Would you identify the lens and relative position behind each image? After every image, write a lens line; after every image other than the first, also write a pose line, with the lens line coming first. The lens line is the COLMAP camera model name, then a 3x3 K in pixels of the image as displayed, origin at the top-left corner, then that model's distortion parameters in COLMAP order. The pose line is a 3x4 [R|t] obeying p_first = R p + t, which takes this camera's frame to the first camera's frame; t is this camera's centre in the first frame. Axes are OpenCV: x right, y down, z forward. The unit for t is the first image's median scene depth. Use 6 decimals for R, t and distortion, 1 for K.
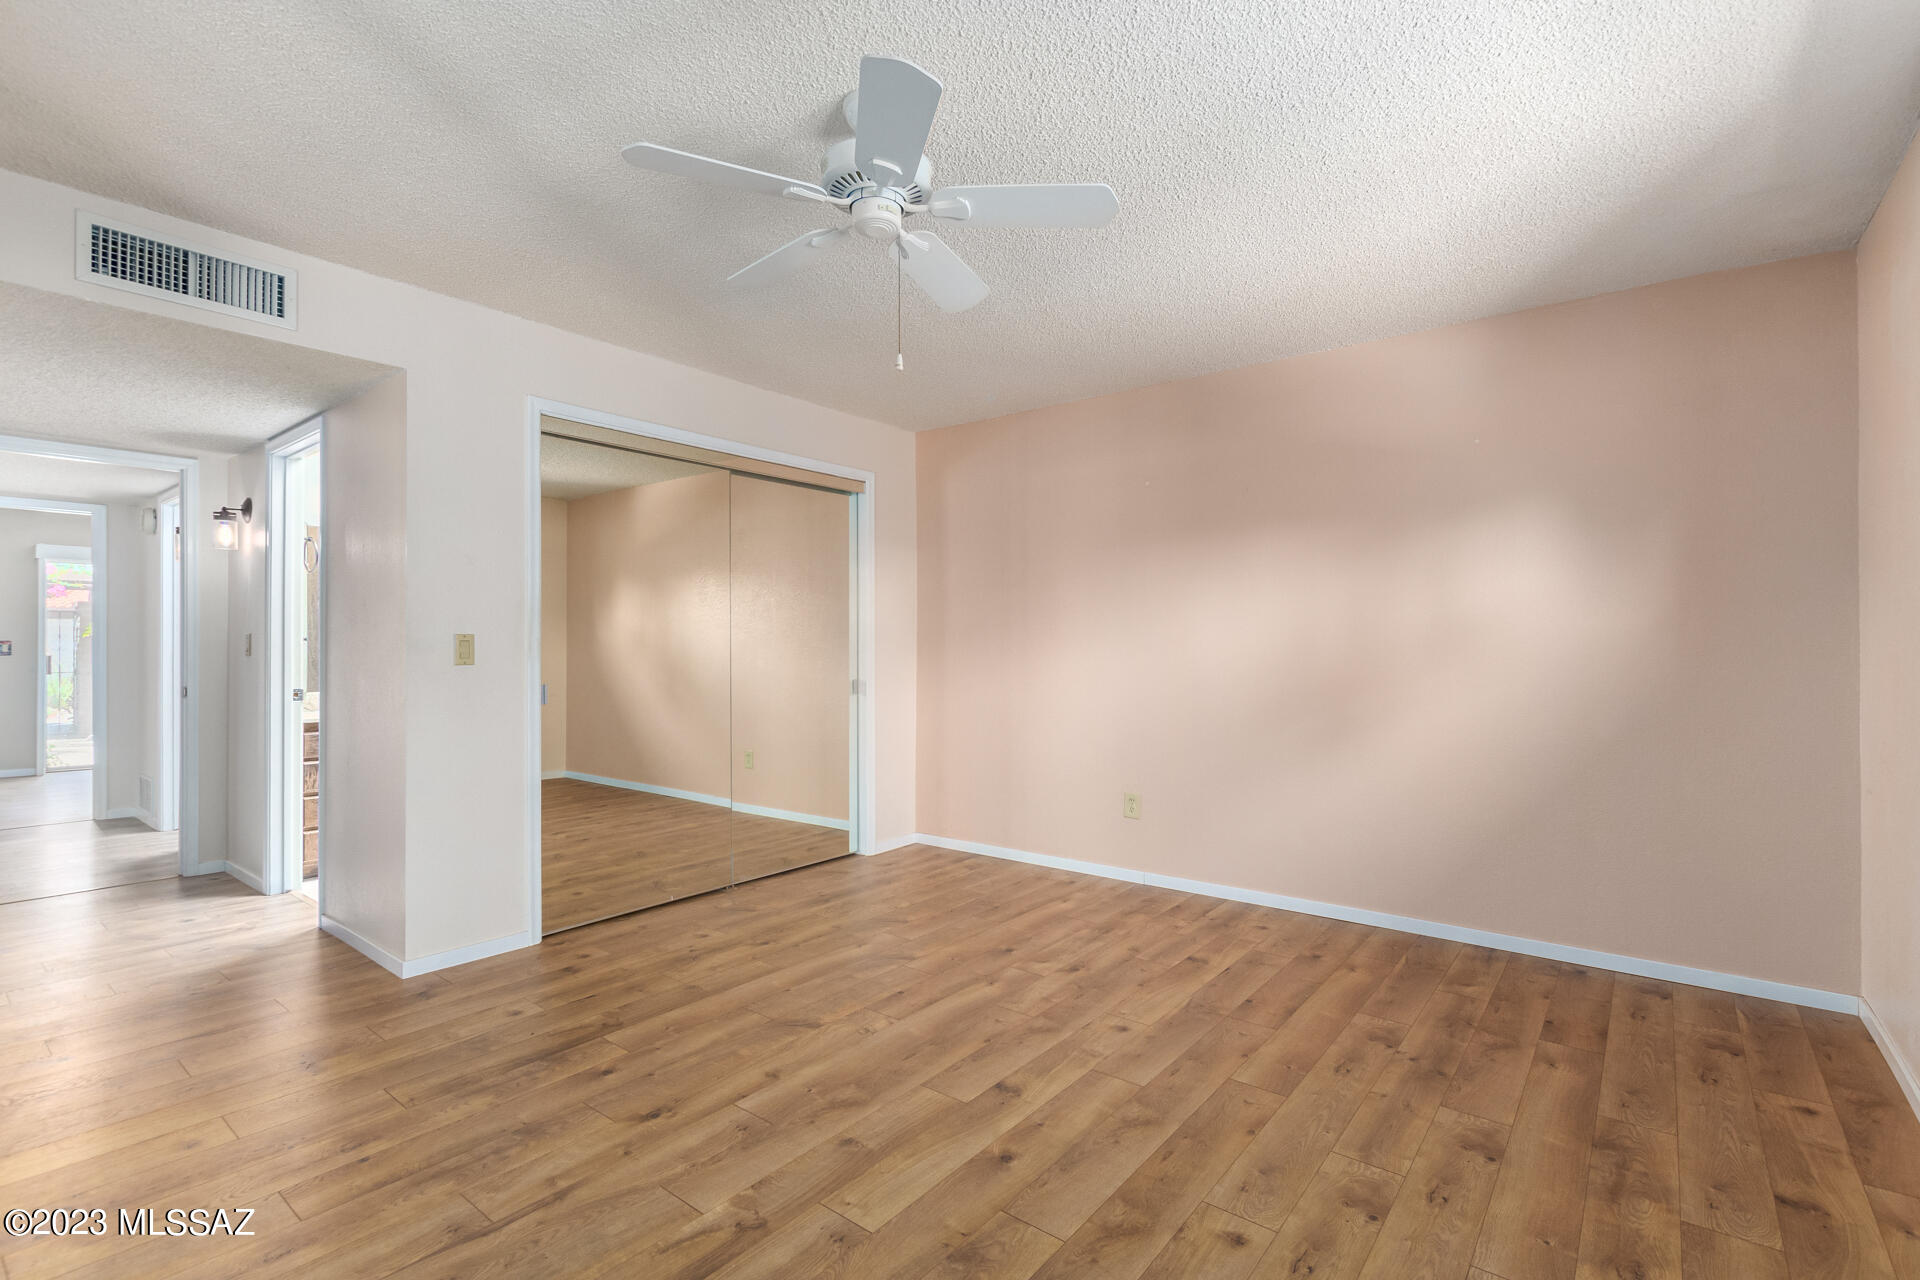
lens RADIAL K [[885.6, 0, 964.1], [0, 885.6, 642.6], [0, 0, 1]] dist [0.001262, -0.001231]
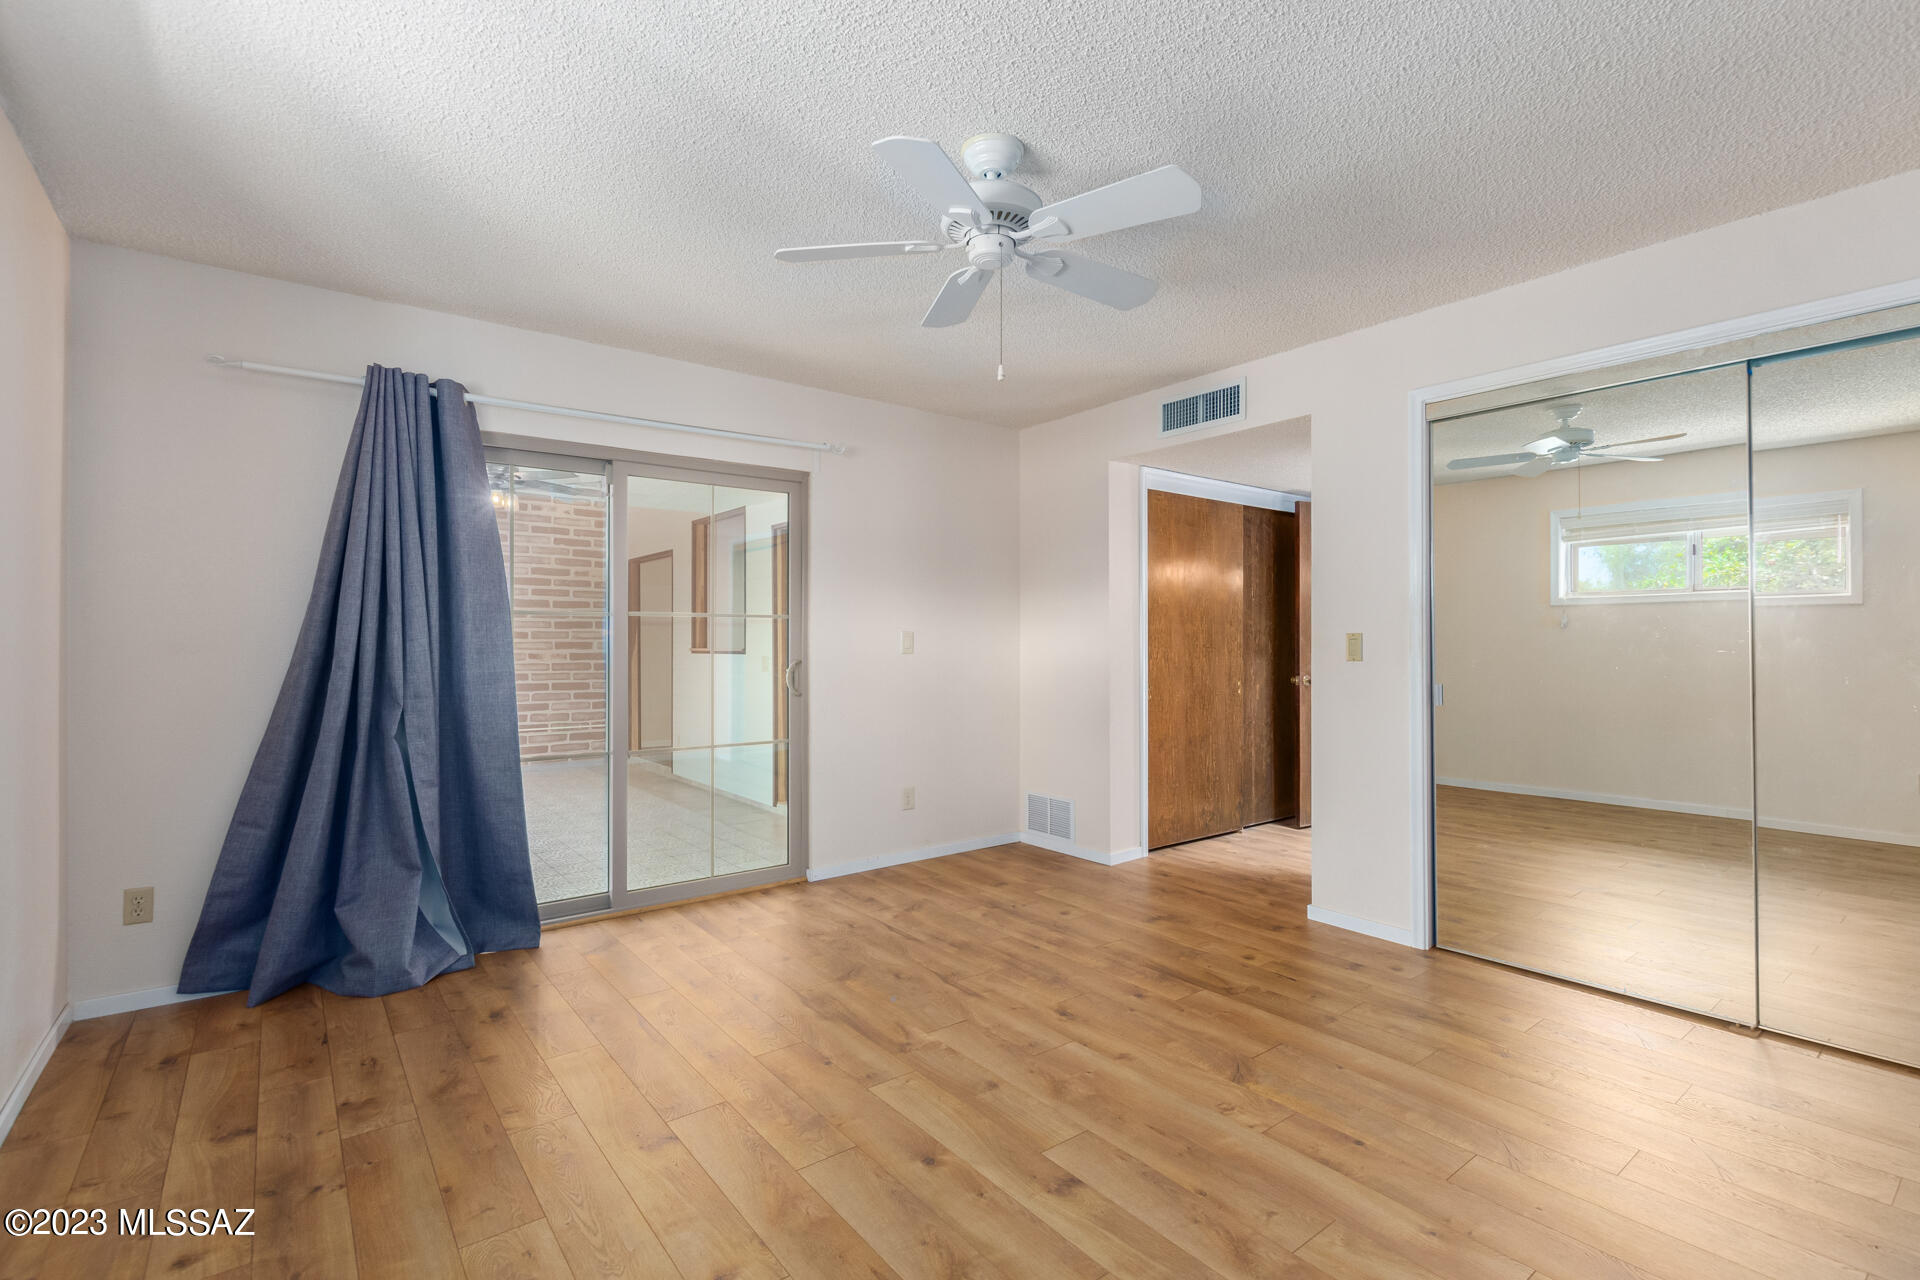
lens RADIAL K [[885.6, 0, 964.1], [0, 885.6, 642.6], [0, 0, 1]] dist [0.001262, -0.001231]
pose [[-0.249069, -0.000583, -0.968485, 0.713298], [0.006900, 0.999973, -0.002376, 0.001711], [0.968461, -0.007274, -0.249059, 0.918312]]
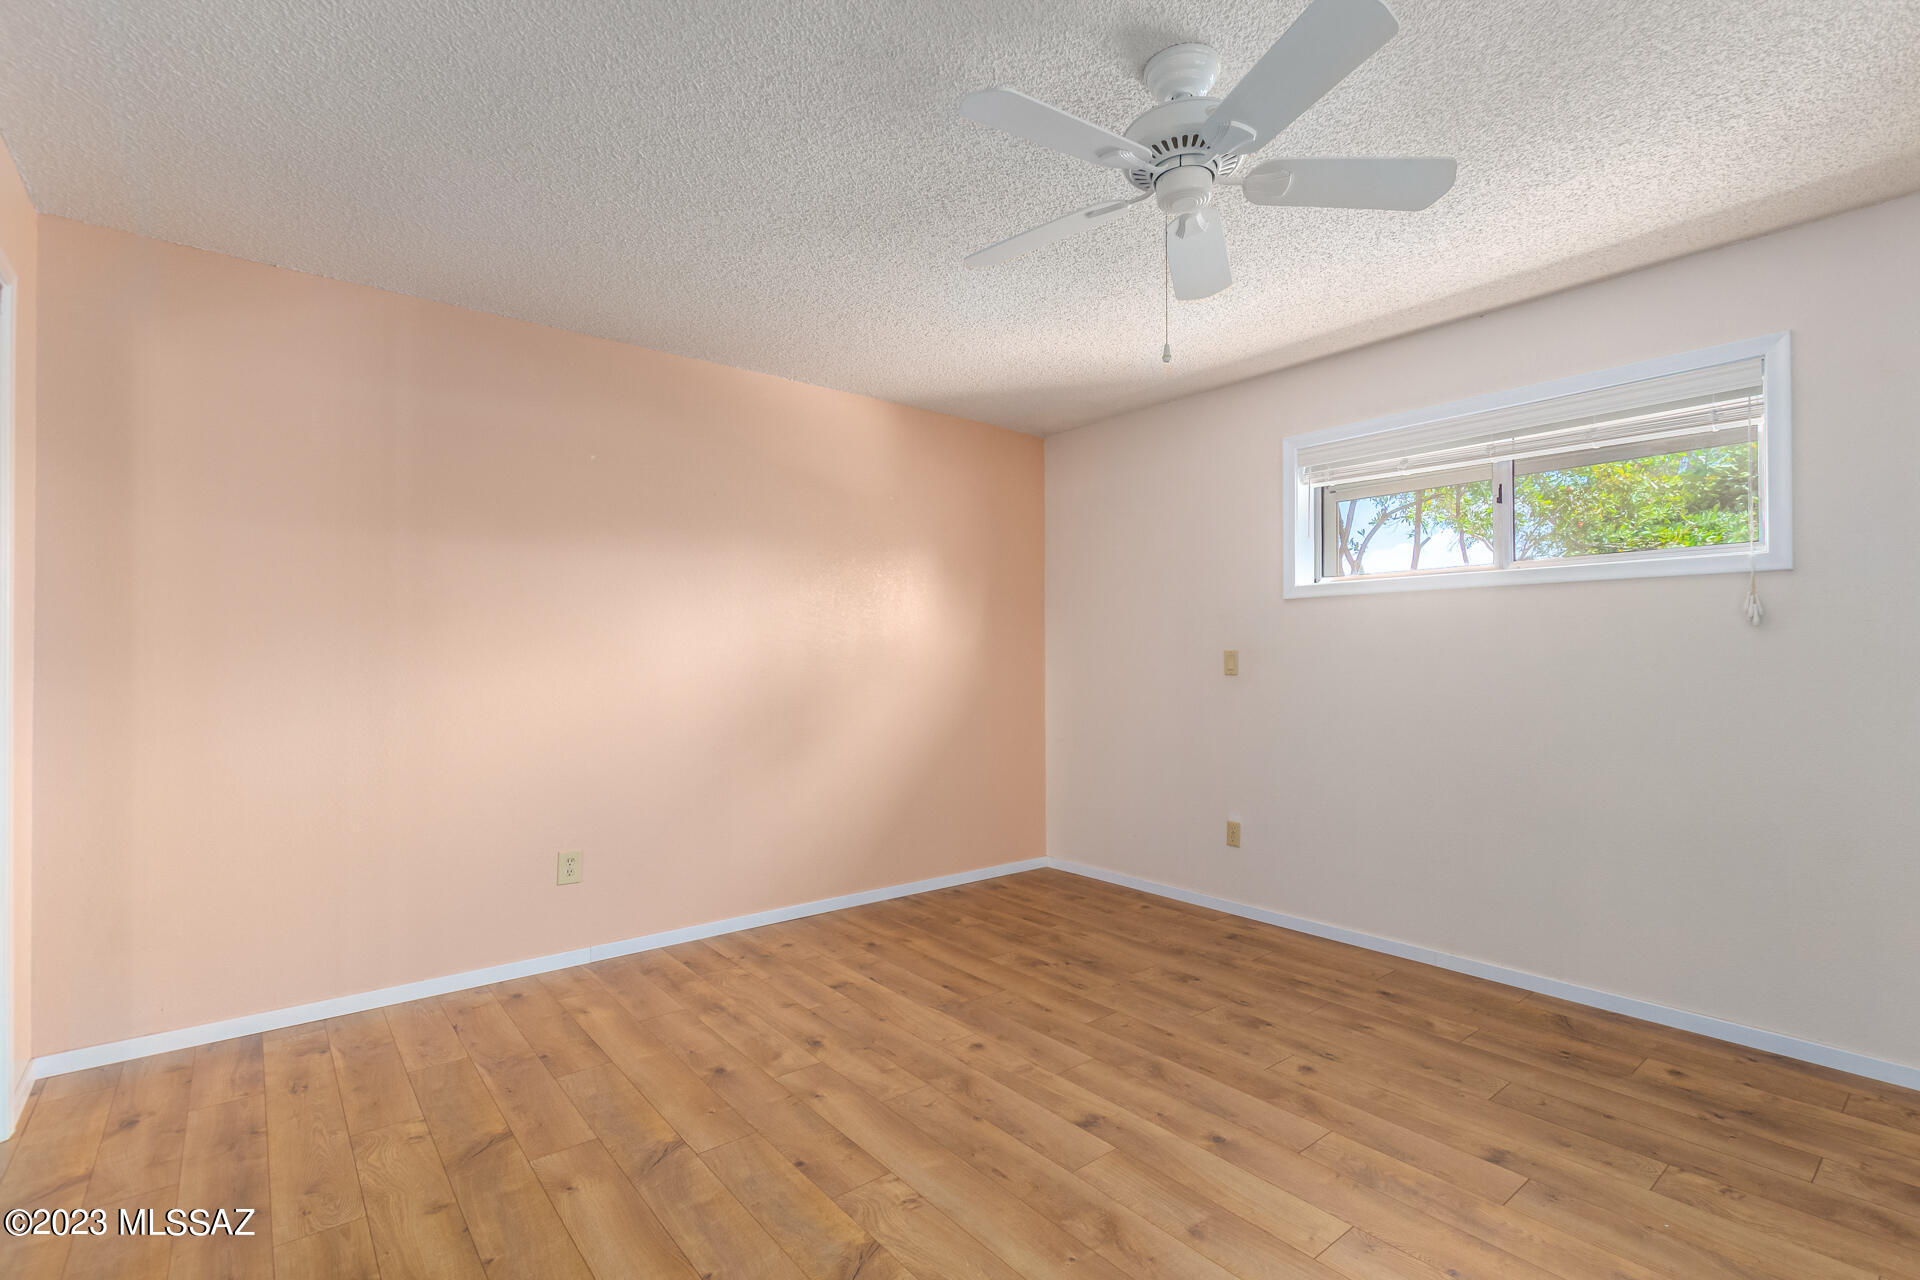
lens RADIAL K [[880.2, 0, 988.9], [0, 880.2, 646.5], [0, 0, 1]] dist [0.002406, -0.000786]
pose [[0.199745, 0.013167, 0.979760, -0.752336], [-0.003190, 0.999913, -0.012787, 0.001557], [-0.979843, -0.000571, 0.199769, 0.754221]]
